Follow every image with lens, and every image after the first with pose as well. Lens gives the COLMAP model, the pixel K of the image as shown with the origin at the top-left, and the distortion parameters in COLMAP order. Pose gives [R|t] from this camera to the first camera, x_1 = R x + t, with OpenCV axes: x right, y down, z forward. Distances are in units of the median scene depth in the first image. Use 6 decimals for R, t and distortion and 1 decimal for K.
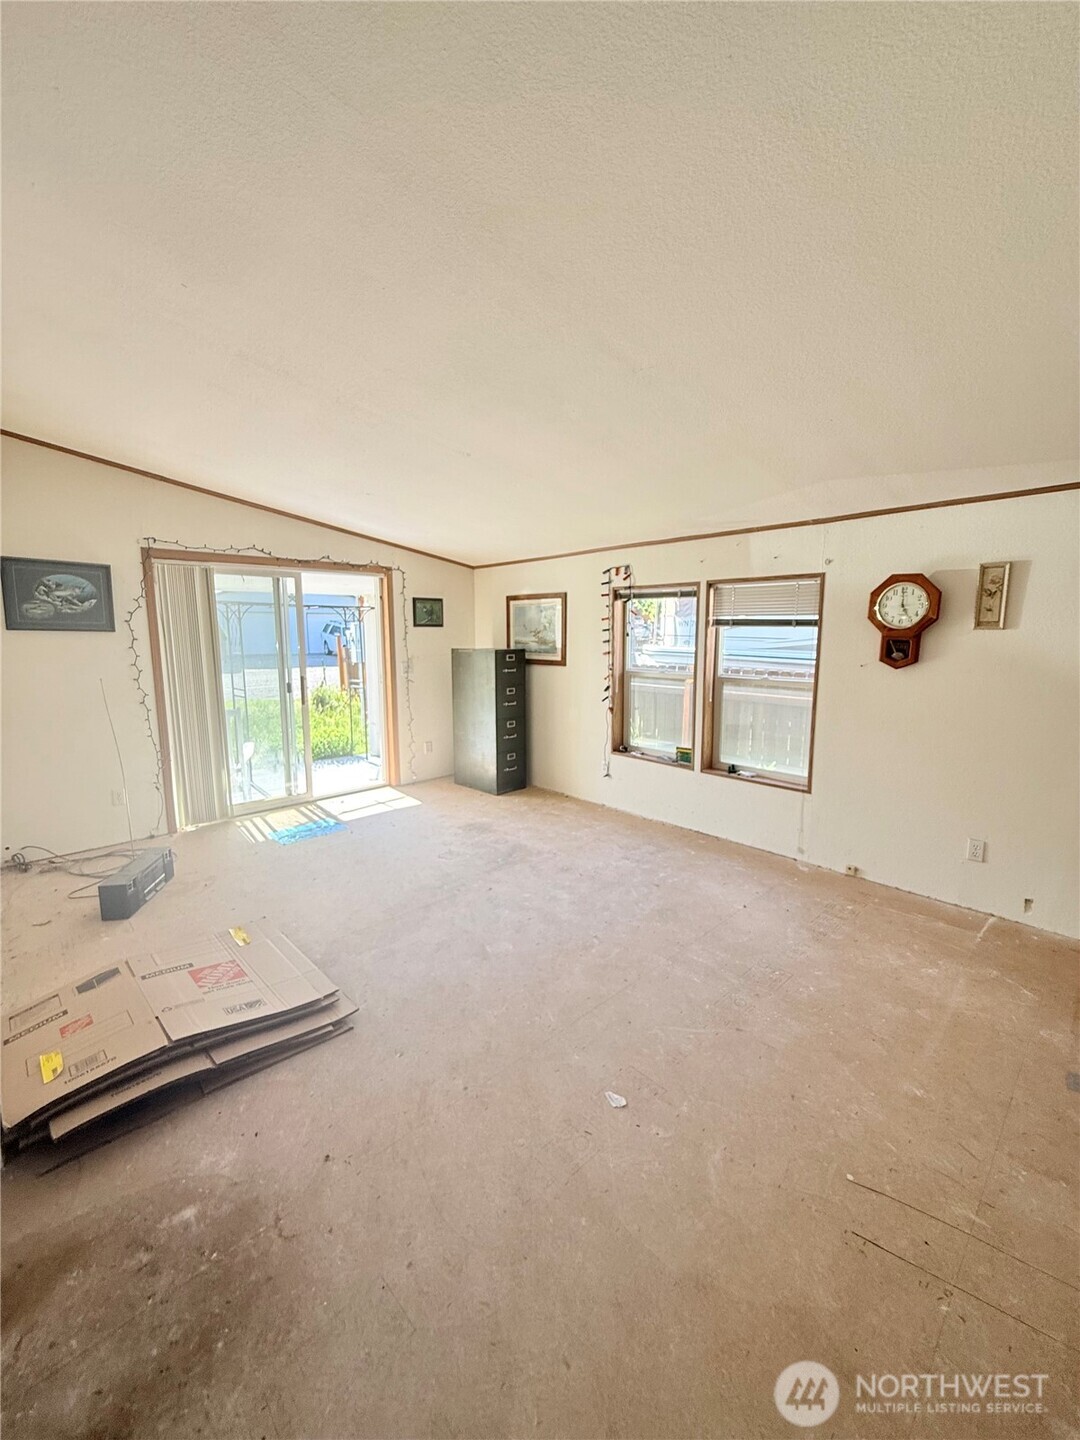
lens RADIAL K [[576.0, 0, 540.7], [0, 576.0, 717.0], [0, 0, 1]] dist [0.000490, 0.000371]
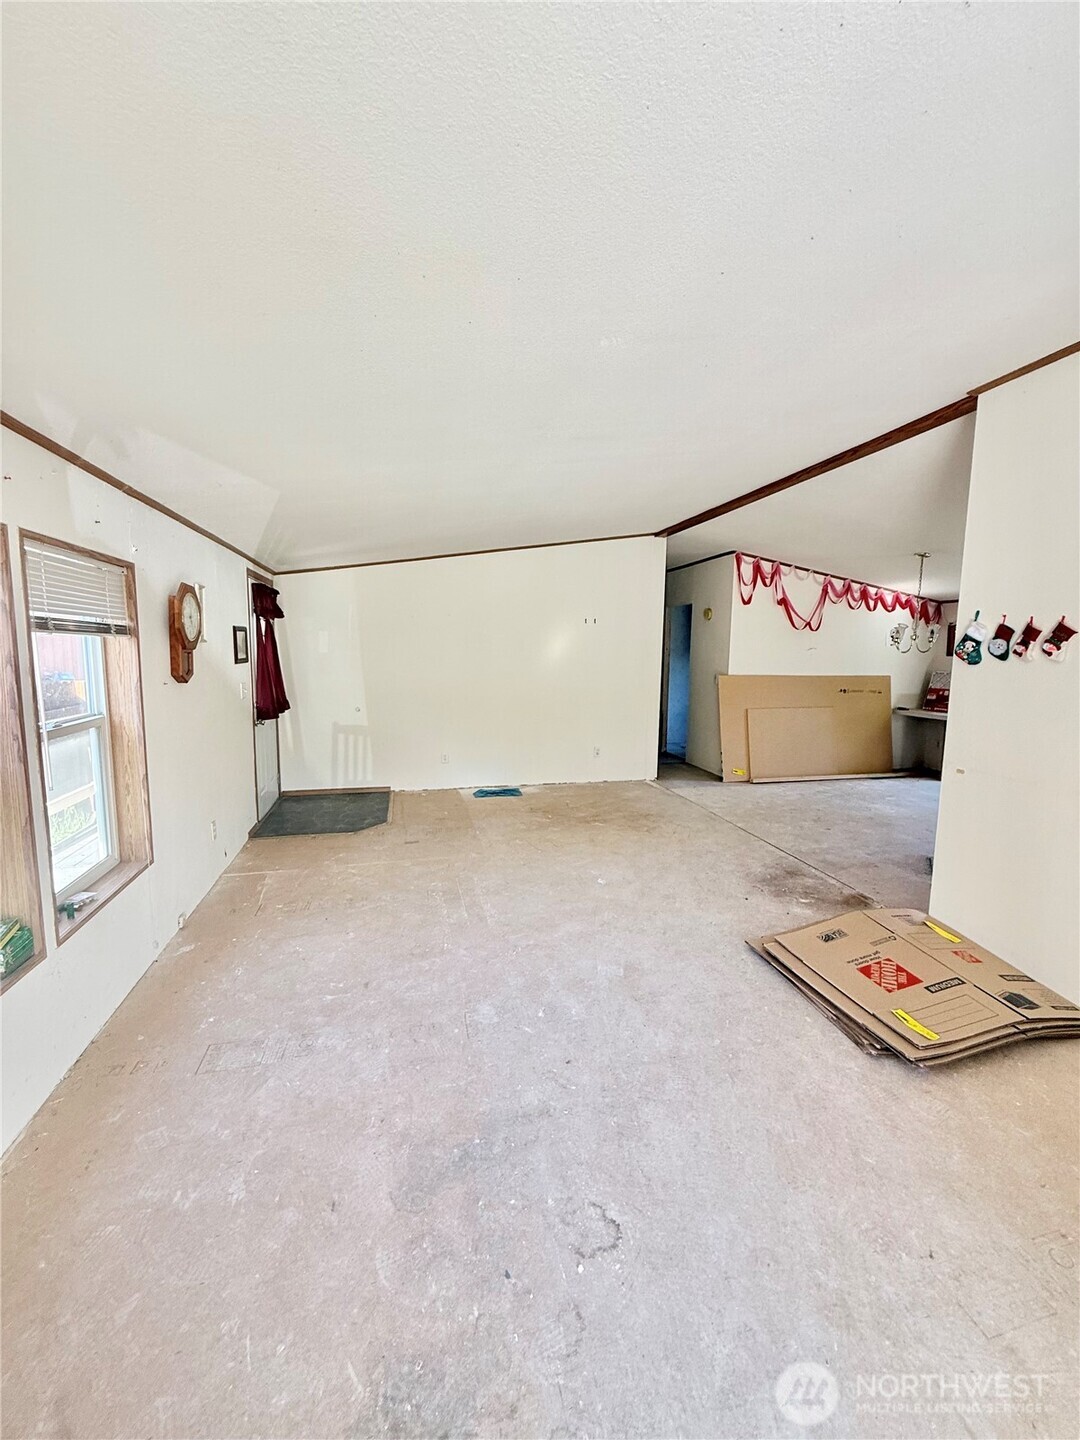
lens RADIAL K [[576.0, 0, 539.6], [0, 576.0, 717.3], [0, 0, 1]] dist [0.000490, 0.000371]
pose [[-0.869125, -0.070872, 0.489488, -0.357385], [0.060650, 0.966939, 0.247690, -0.229137], [-0.490860, 0.244961, -0.836093, 1.524589]]
